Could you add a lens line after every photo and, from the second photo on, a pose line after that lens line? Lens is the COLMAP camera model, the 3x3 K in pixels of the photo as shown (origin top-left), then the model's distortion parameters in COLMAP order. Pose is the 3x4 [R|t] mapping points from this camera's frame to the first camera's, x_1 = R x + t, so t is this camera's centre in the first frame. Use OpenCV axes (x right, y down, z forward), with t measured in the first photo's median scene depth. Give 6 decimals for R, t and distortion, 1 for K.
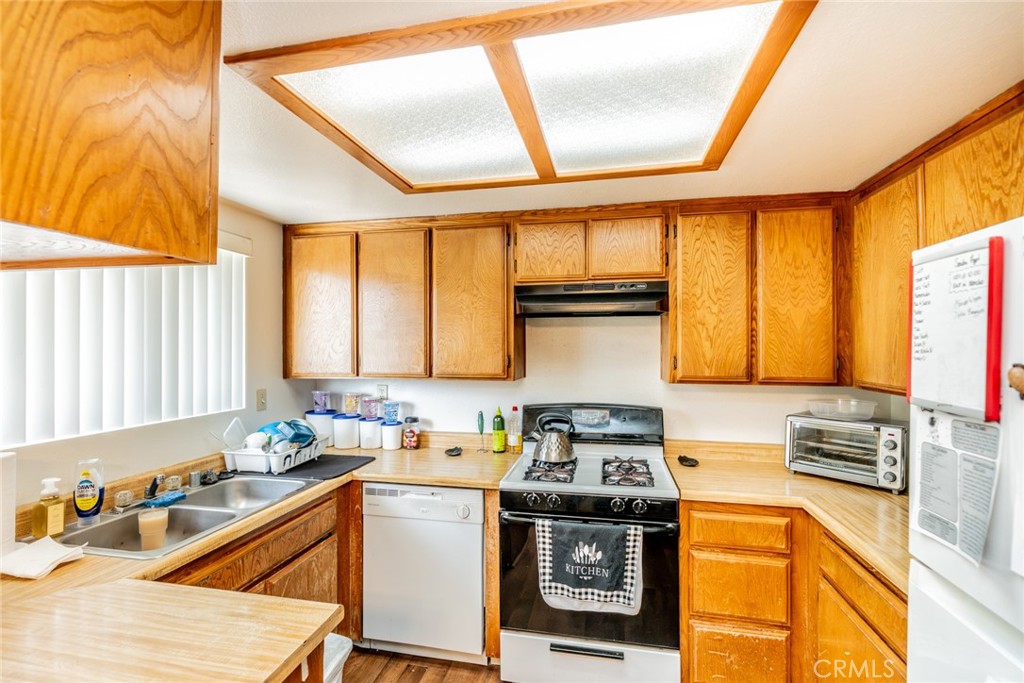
lens RADIAL K [[471.0, 0, 512.0], [0, 471.0, 341.5], [0, 0, 1]] dist [0.000223, 0.000077]
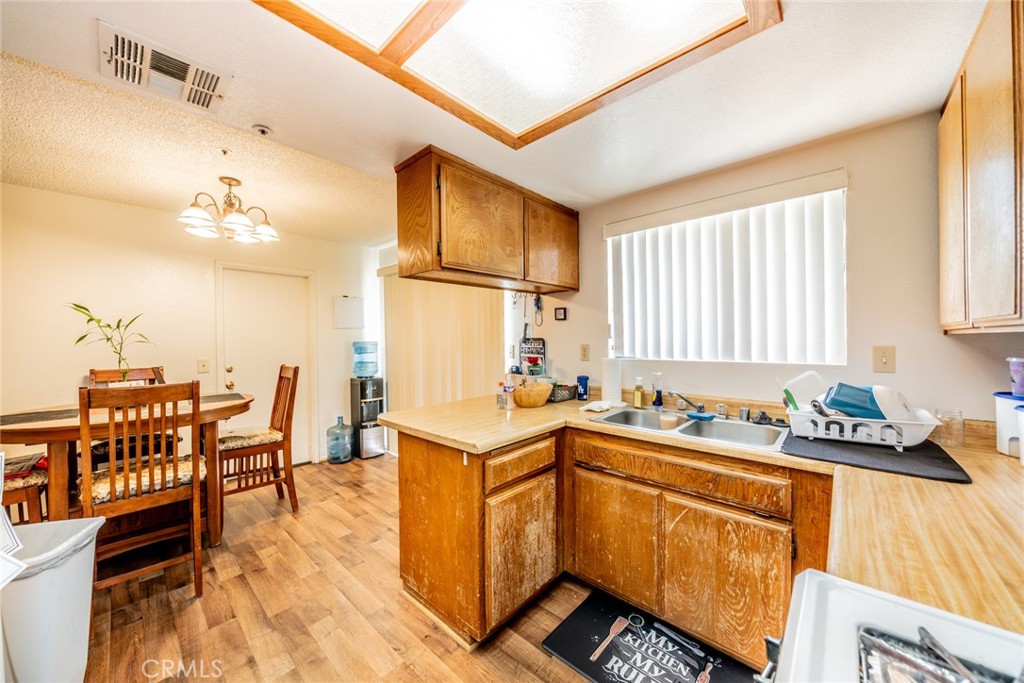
lens RADIAL K [[362.0, 0, 512.0], [0, 362.0, 341.5], [0, 0, 1]] dist [-0.000476, -0.000074]
pose [[-0.503646, 0.006515, -0.863886, 0.365490], [0.016601, 0.999860, -0.002138, 0.106207], [0.863751, -0.015418, -0.503683, 0.940540]]
